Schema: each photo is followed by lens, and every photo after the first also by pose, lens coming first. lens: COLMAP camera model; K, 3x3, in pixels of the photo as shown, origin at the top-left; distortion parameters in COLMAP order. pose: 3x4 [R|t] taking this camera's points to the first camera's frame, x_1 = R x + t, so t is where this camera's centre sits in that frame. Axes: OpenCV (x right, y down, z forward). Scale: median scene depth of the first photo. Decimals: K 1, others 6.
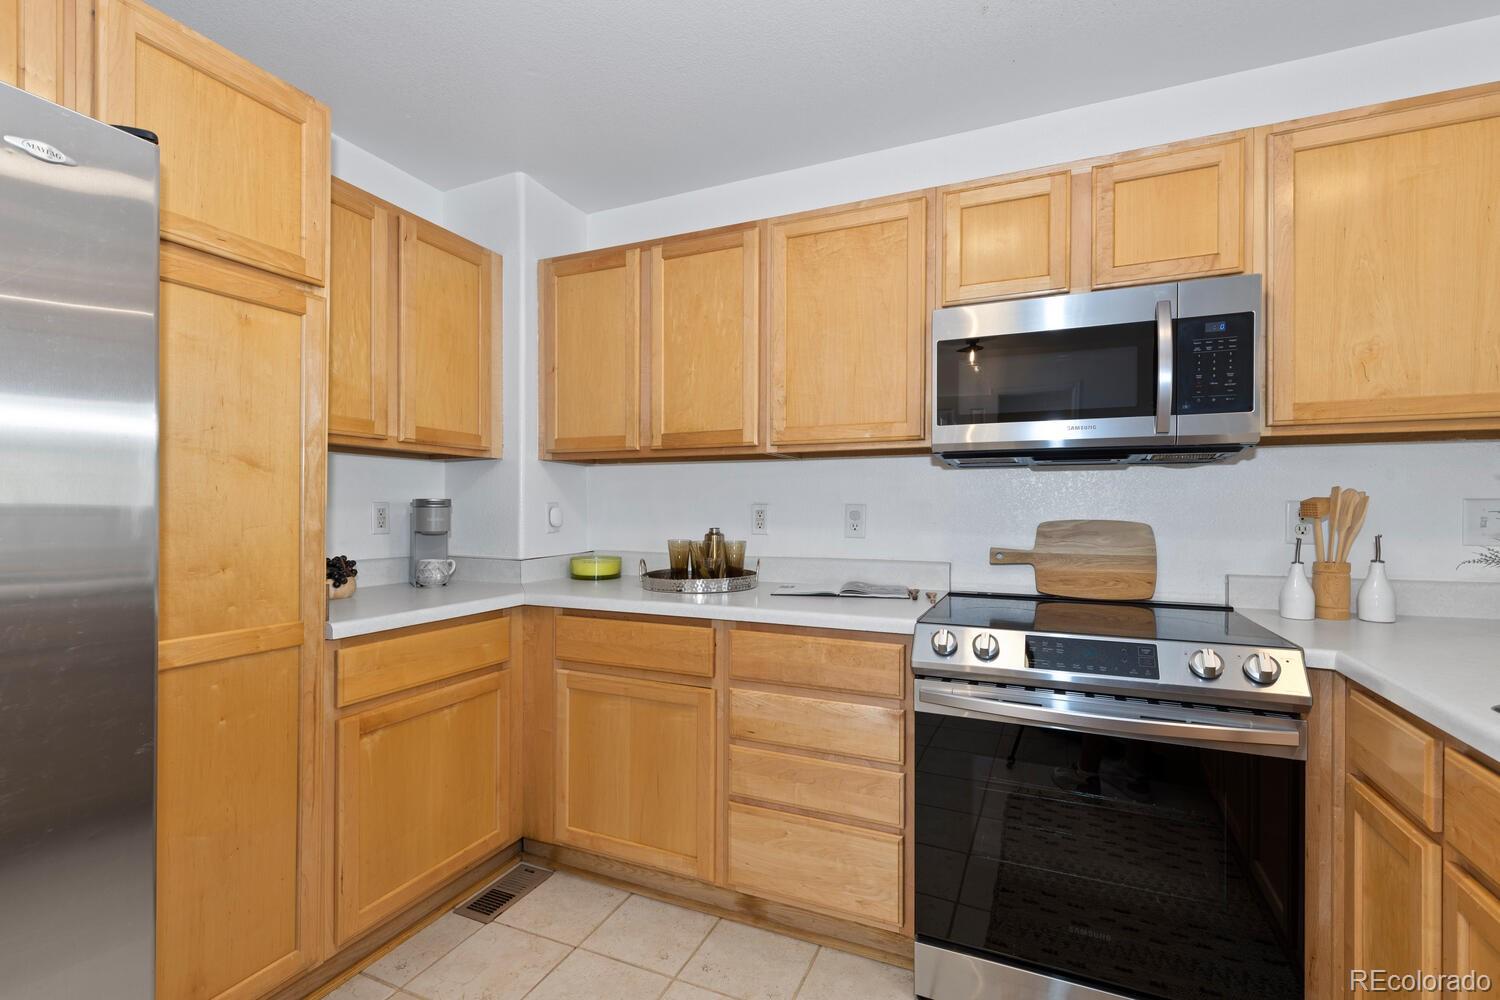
lens RADIAL K [[679.4, 0, 750.6], [0, 679.4, 508.4], [0, 0, 1]] dist [0.009897, -0.000127]
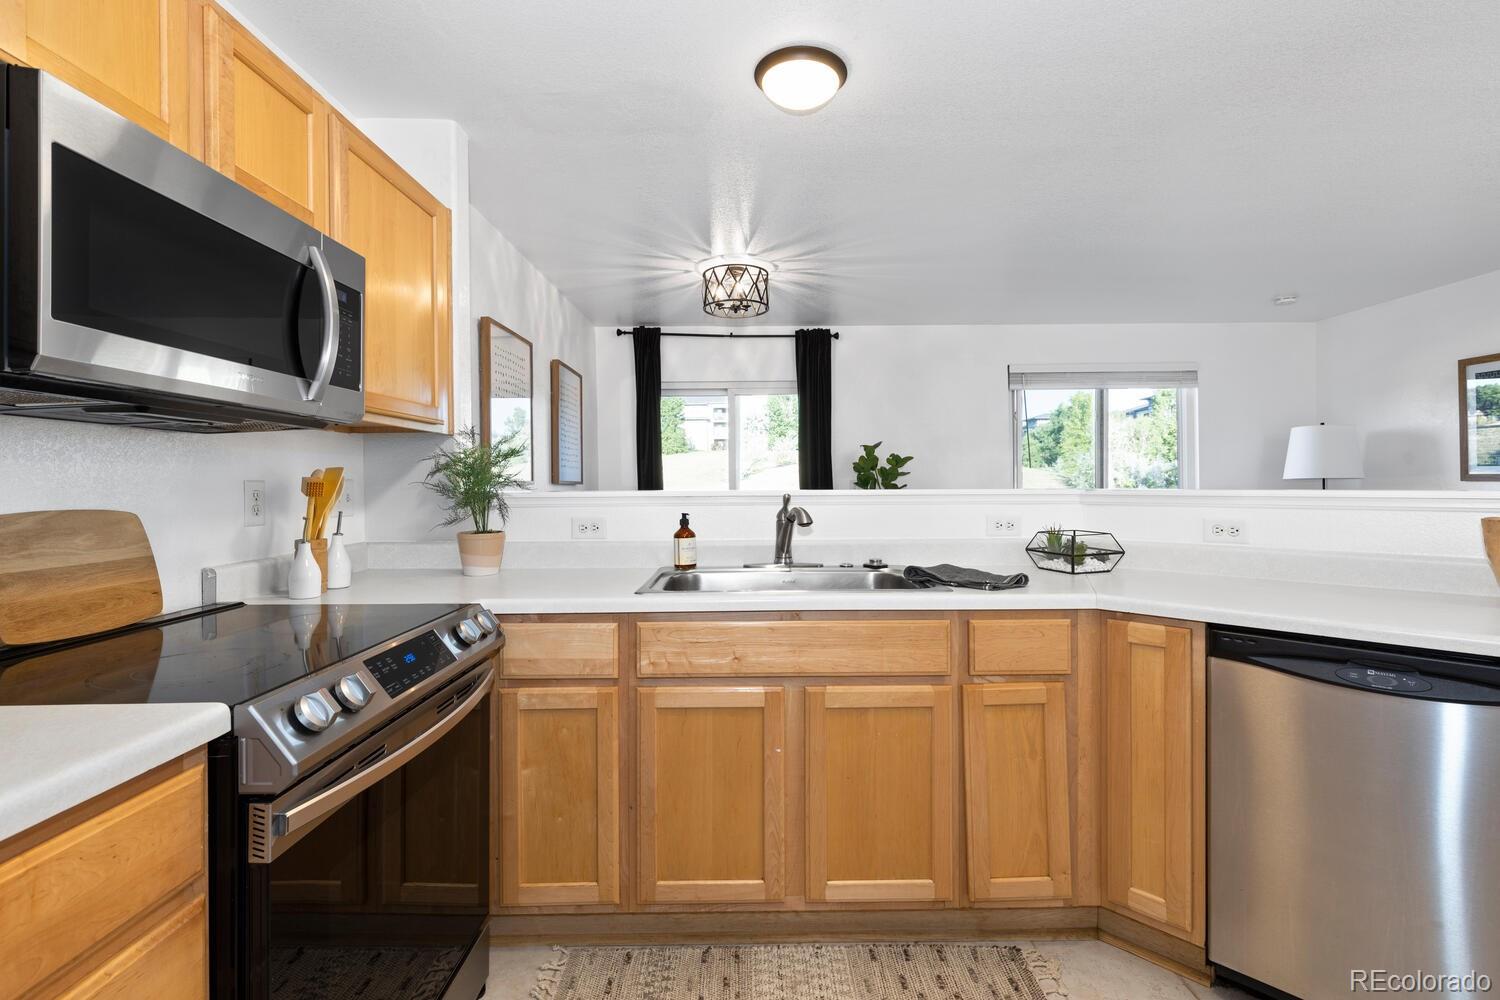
lens RADIAL K [[679.4, 0, 756.1], [0, 679.4, 486.0], [0, 0, 1]] dist [0.009897, -0.000127]
pose [[-0.407443, -0.006418, 0.913208, -0.334991], [0.009006, 0.999898, 0.011045, -0.007055], [-0.913186, 0.012725, -0.407344, 0.701877]]
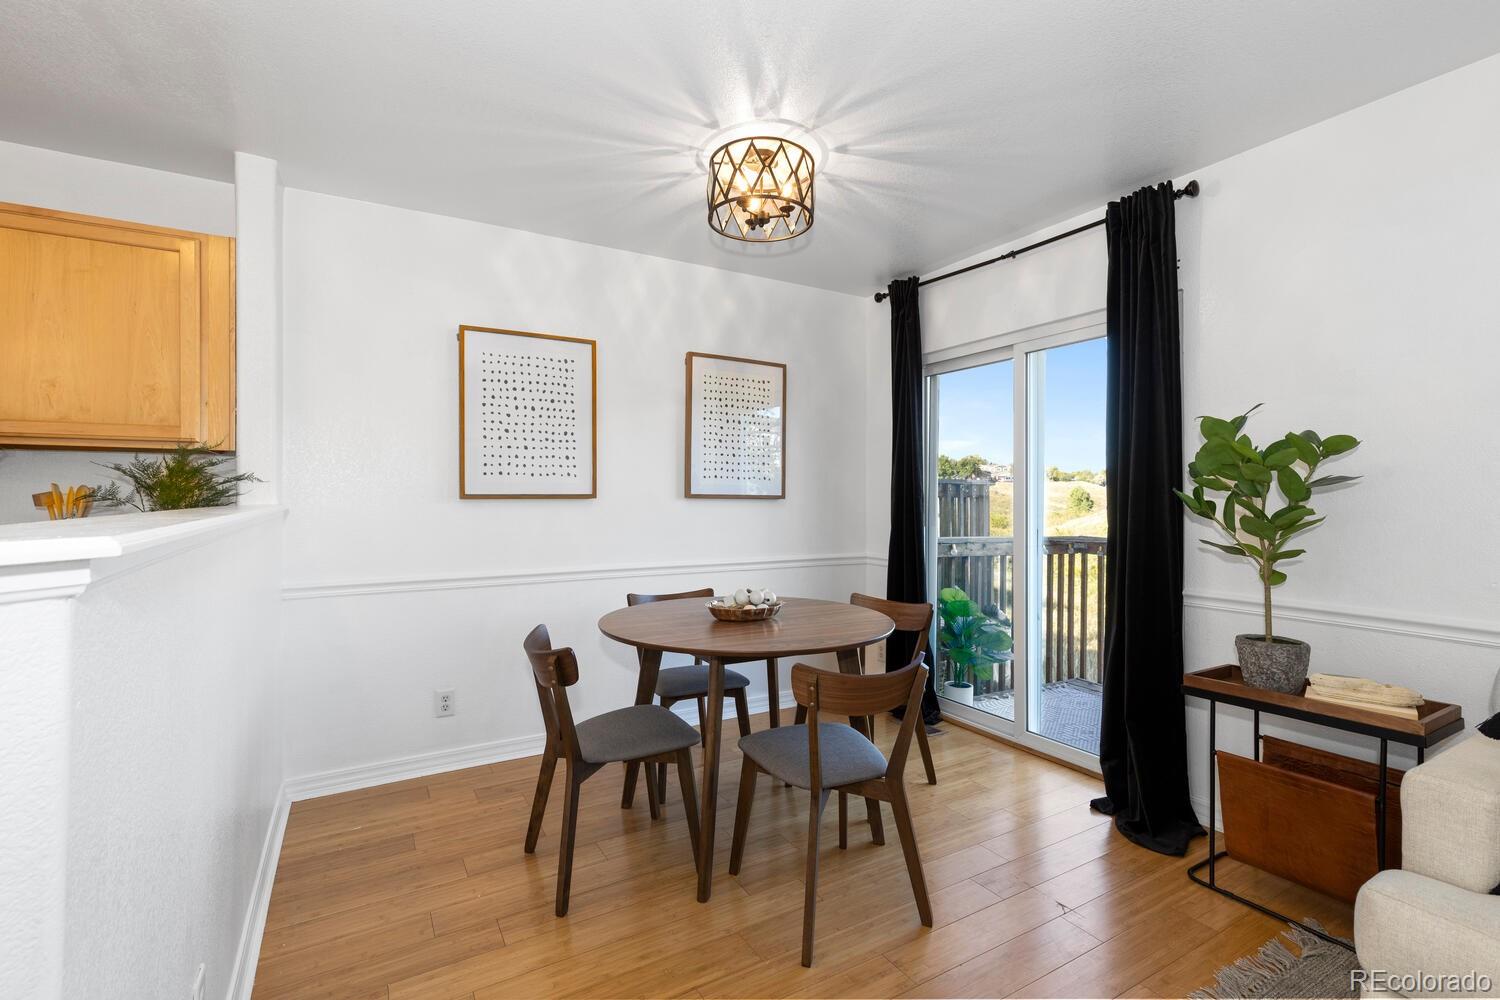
lens RADIAL K [[679.4, 0, 744.6], [0, 679.4, 499.1], [0, 0, 1]] dist [0.009897, -0.000127]
pose [[0.592376, -0.002396, 0.805658, 0.482553], [0.001735, 0.999997, 0.001699, 0.000239], [-0.805660, 0.000391, 0.592378, -0.756733]]
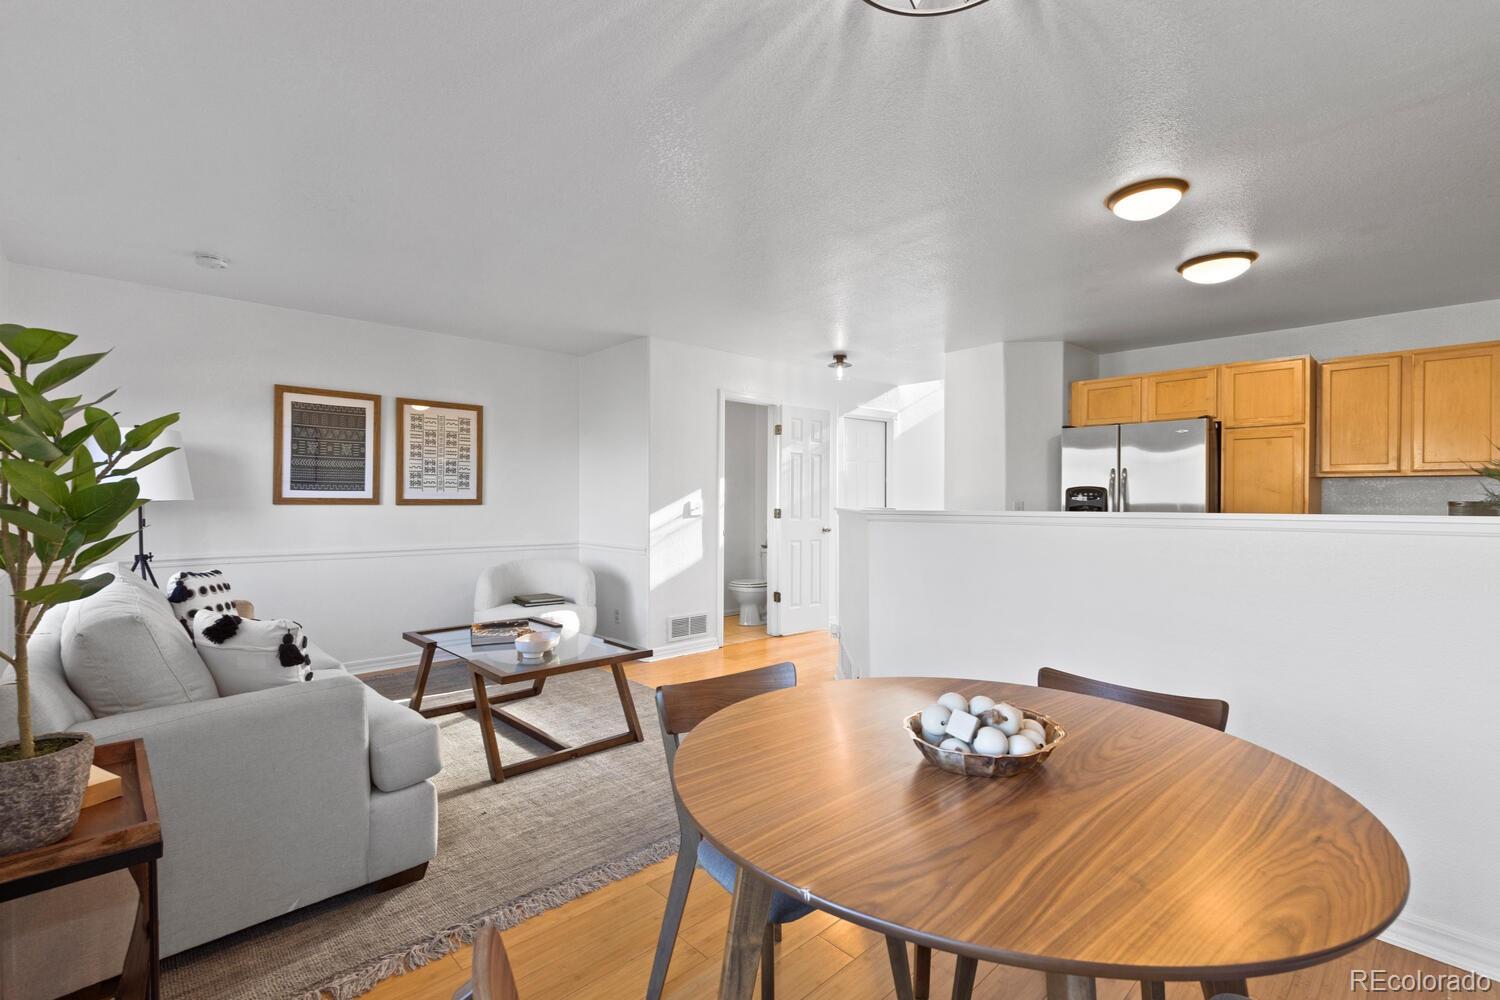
lens RADIAL K [[679.4, 0, 753.5], [0, 679.4, 499.9], [0, 0, 1]] dist [0.009897, -0.000127]
pose [[-0.389211, -0.005257, -0.921133, 2.132533], [-0.010343, 0.999946, -0.001337, -0.006005], [0.921090, 0.009007, -0.389245, 0.034781]]
